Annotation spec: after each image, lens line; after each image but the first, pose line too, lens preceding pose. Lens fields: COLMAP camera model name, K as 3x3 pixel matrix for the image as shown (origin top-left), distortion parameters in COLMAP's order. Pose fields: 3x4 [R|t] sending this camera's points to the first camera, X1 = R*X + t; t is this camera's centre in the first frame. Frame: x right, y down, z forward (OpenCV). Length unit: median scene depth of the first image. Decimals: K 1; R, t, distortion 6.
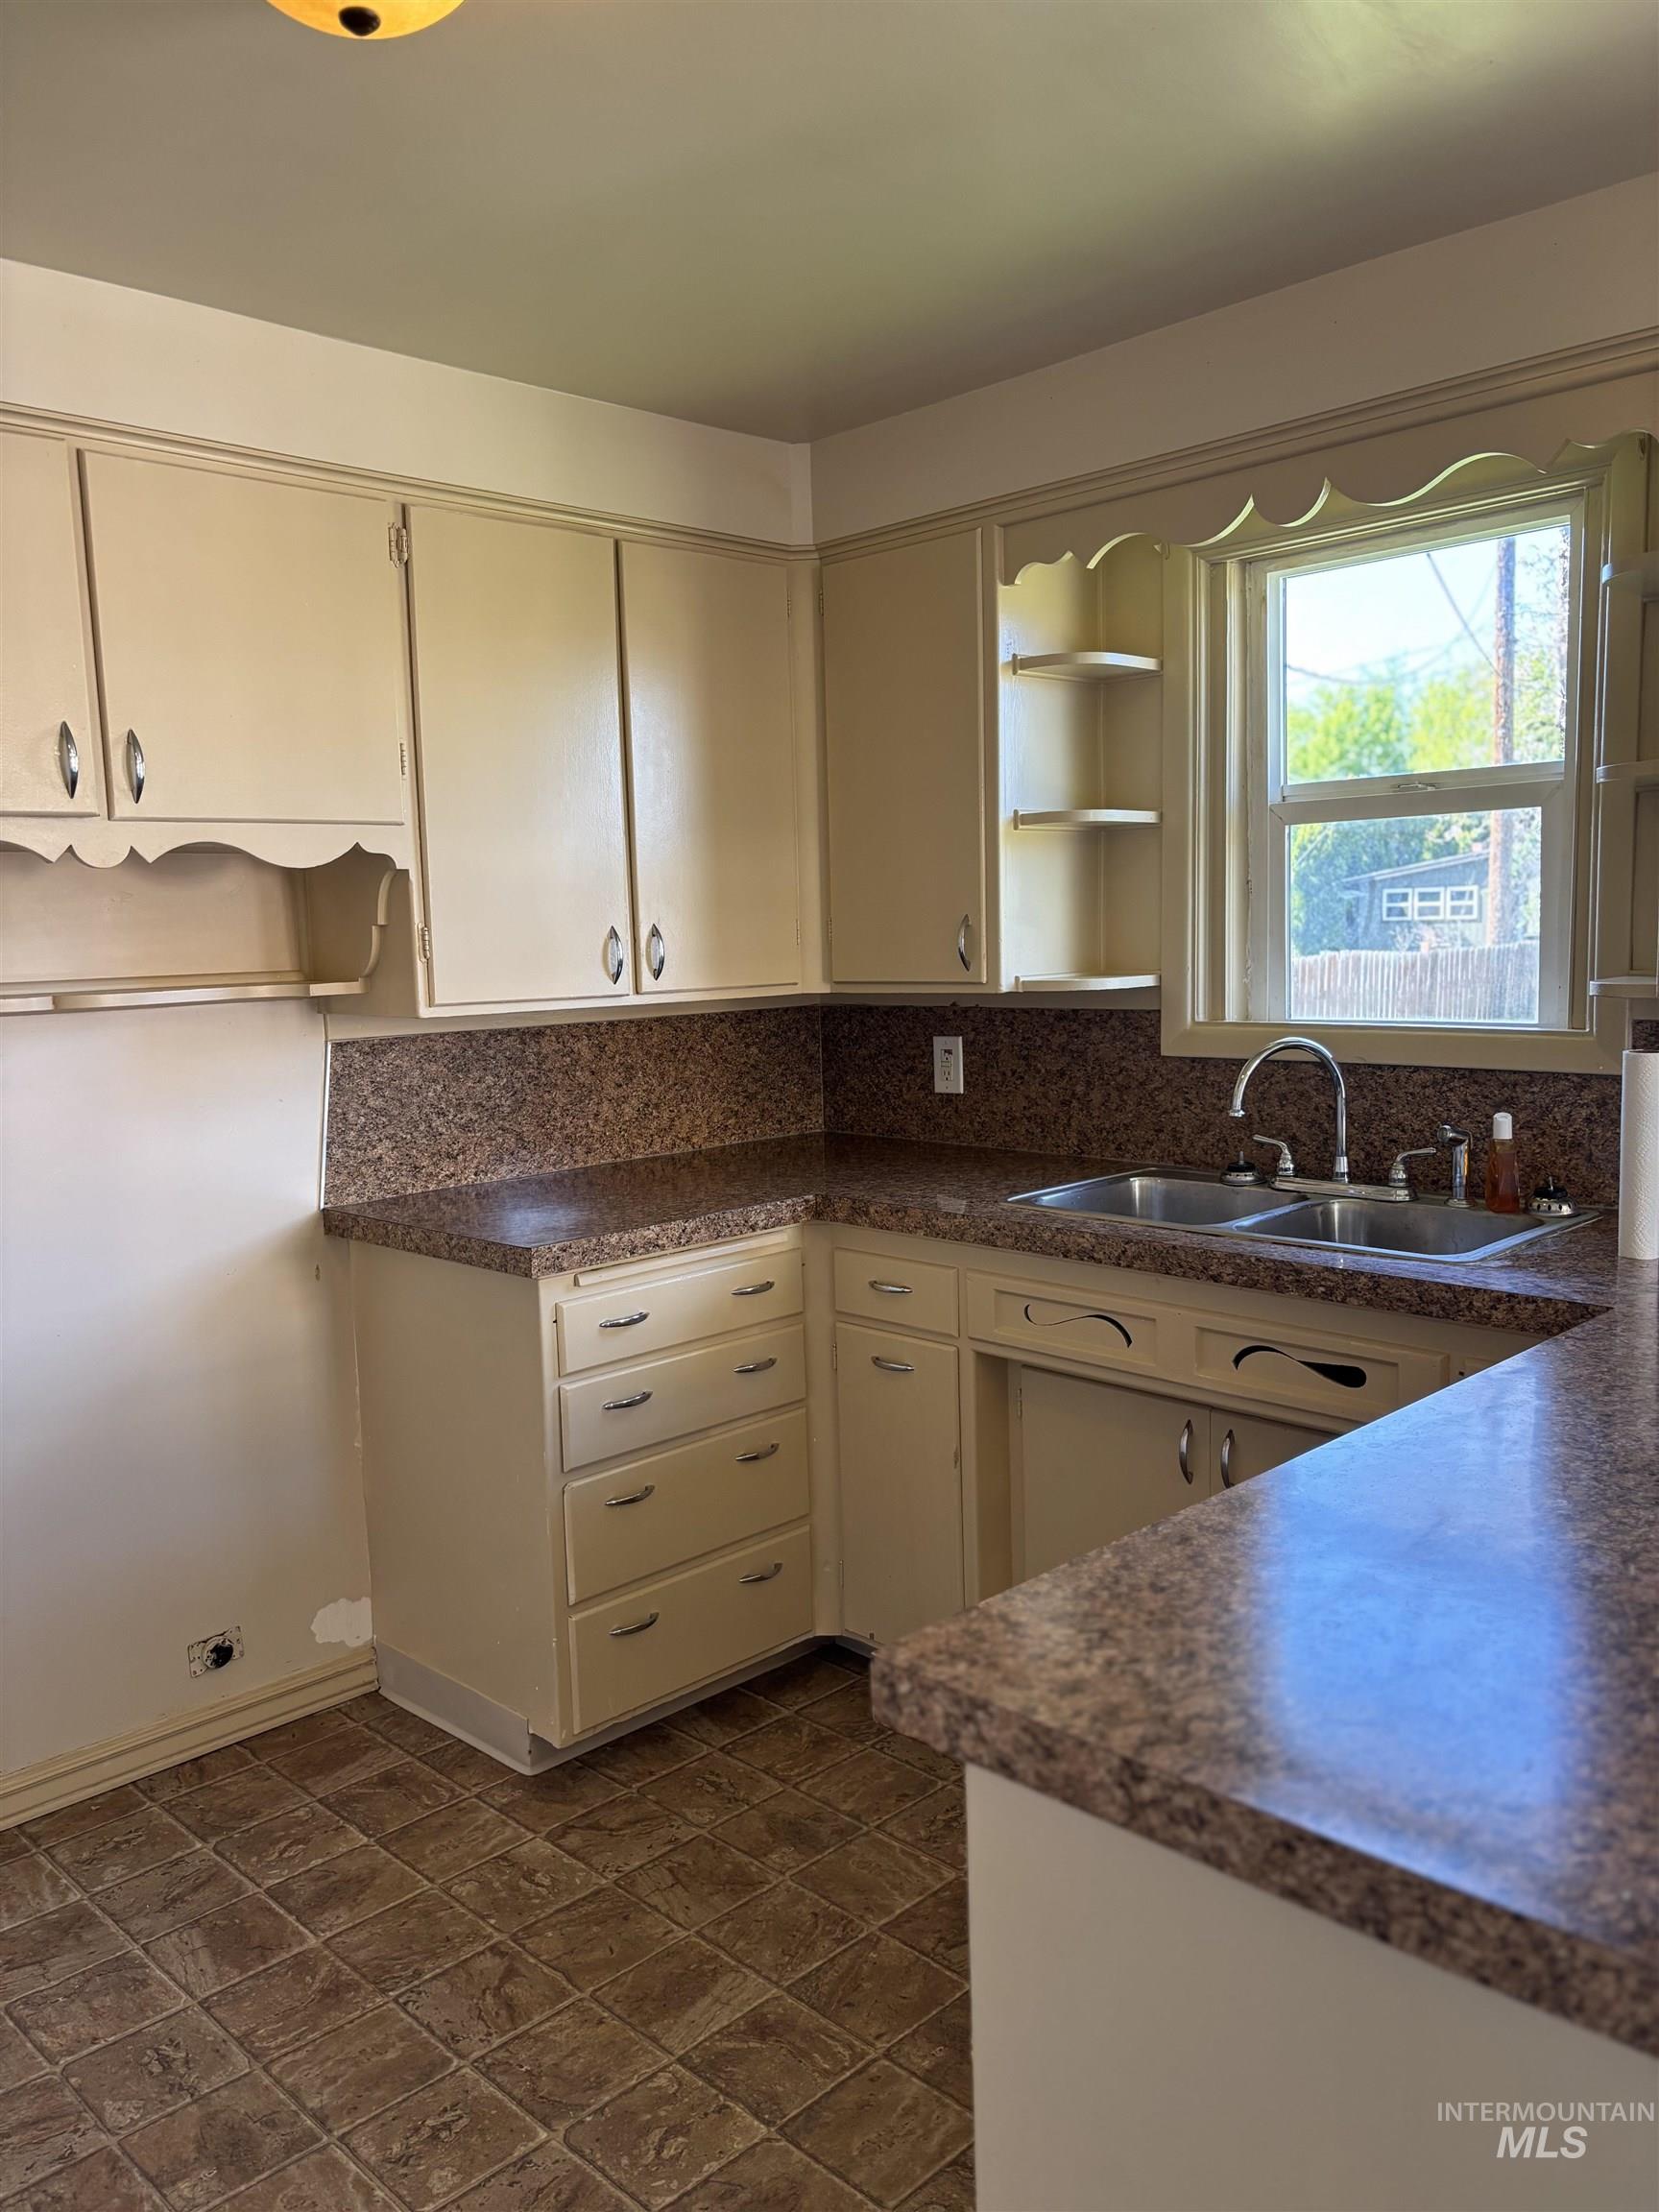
lens RADIAL K [[1688.2, 0, 814.6], [0, 1688.2, 1094.4], [0, 0, 1]] dist [0.037160, -0.043061]
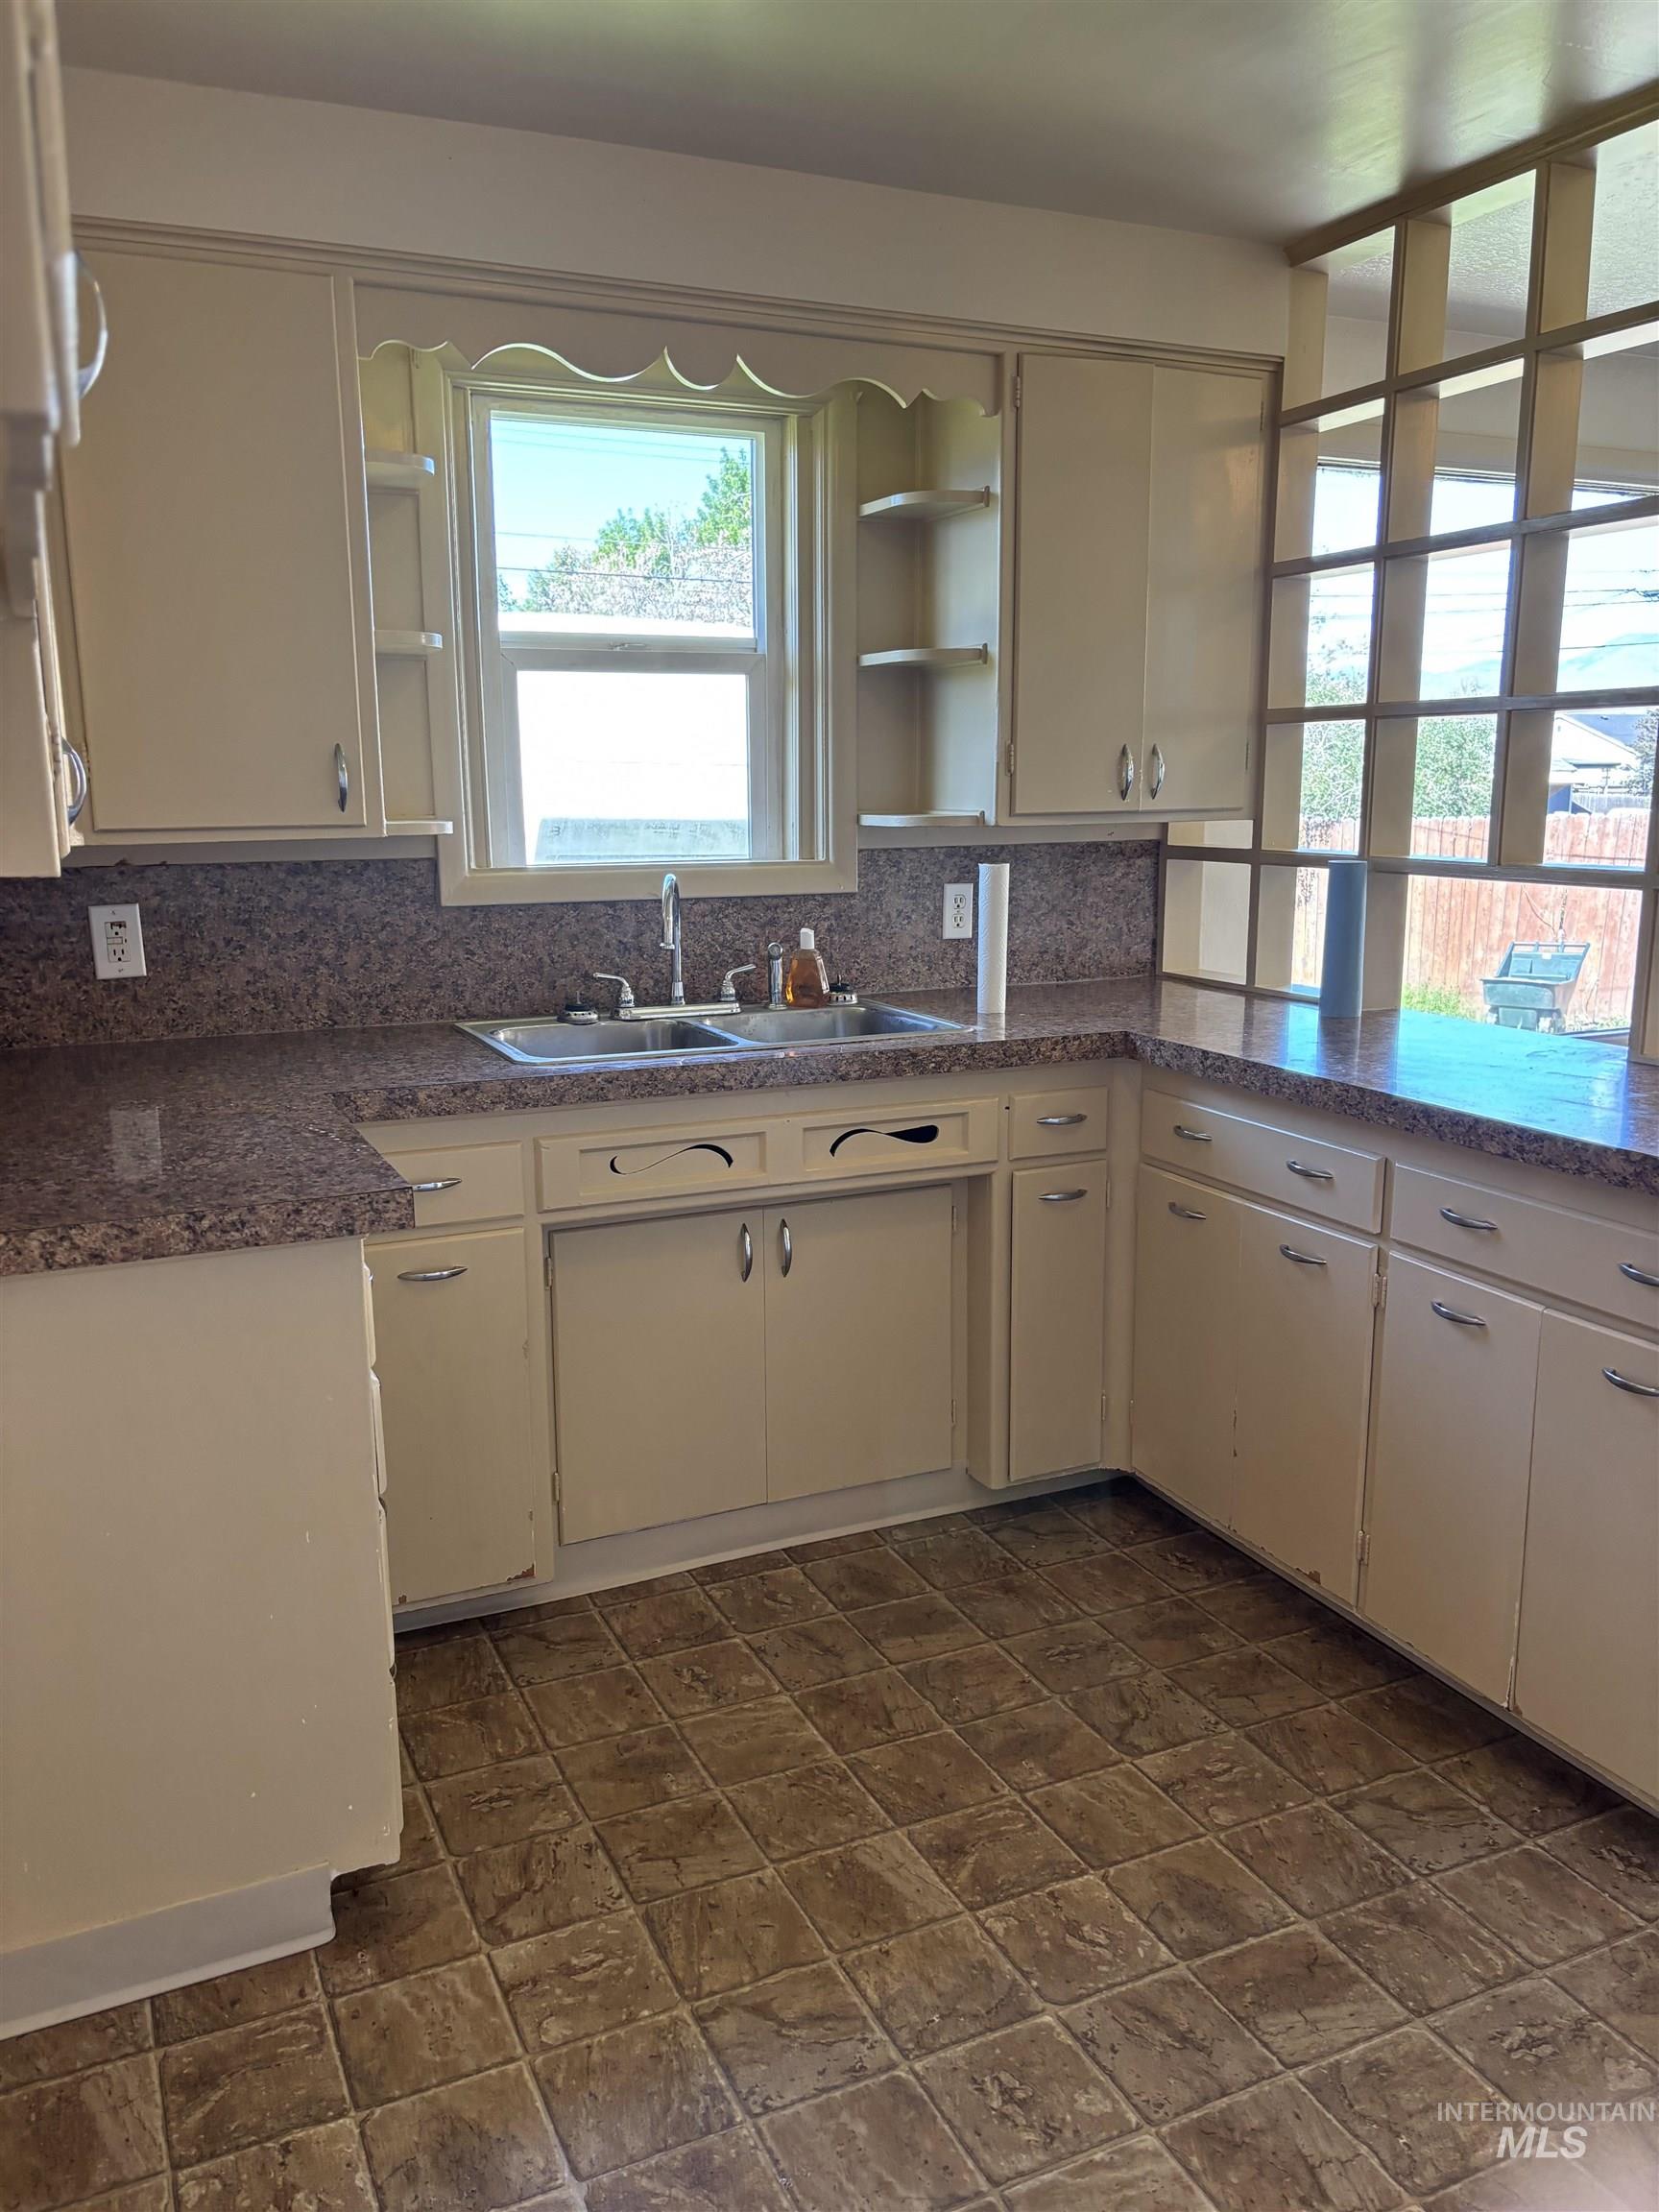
lens RADIAL K [[1688.2, 0, 808.3], [0, 1688.2, 1118.3], [0, 0, 1]] dist [0.037160, -0.043061]
pose [[0.324508, -0.156152, 0.932905, -0.696435], [0.092341, 0.986798, 0.133052, -0.014288], [-0.941365, 0.042969, 0.334643, 0.544696]]
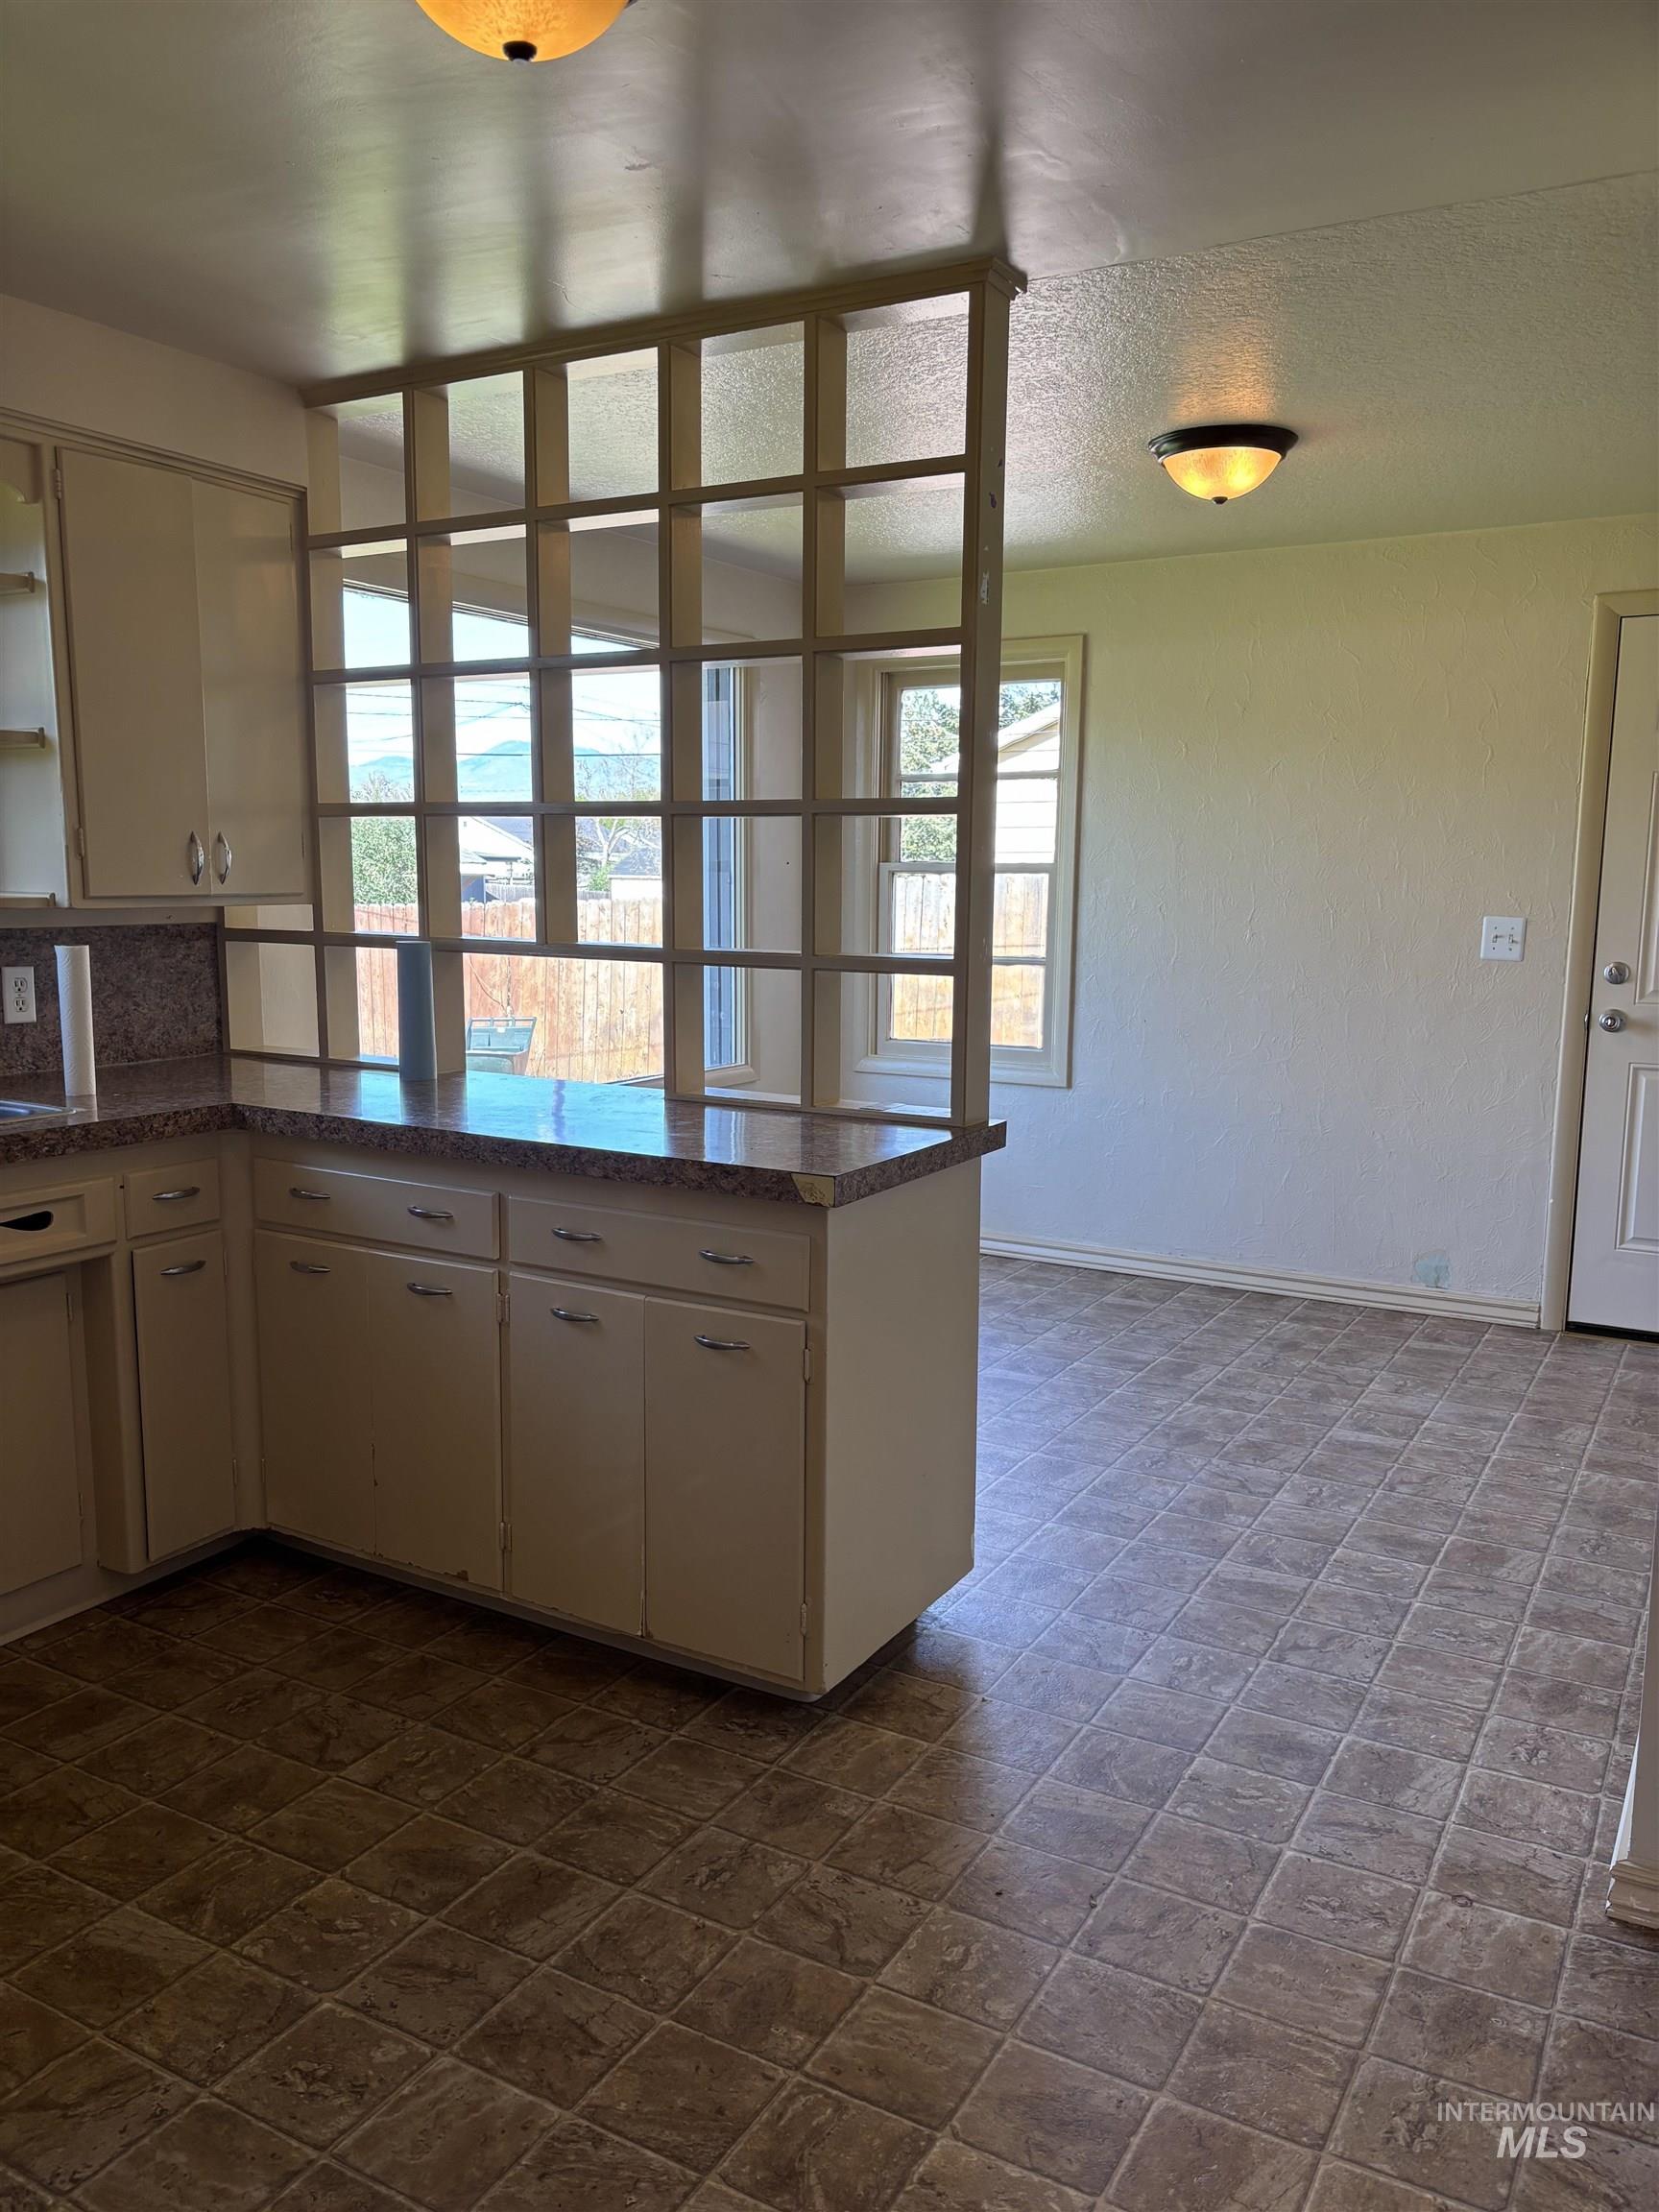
lens RADIAL K [[1688.2, 0, 828.0], [0, 1688.2, 1117.9], [0, 0, 1]] dist [0.037160, -0.043061]
pose [[-0.284541, -0.110466, 0.952278, -0.824025], [0.097401, 0.984867, 0.143350, -0.022037], [-0.953703, 0.133542, -0.269476, 0.653524]]
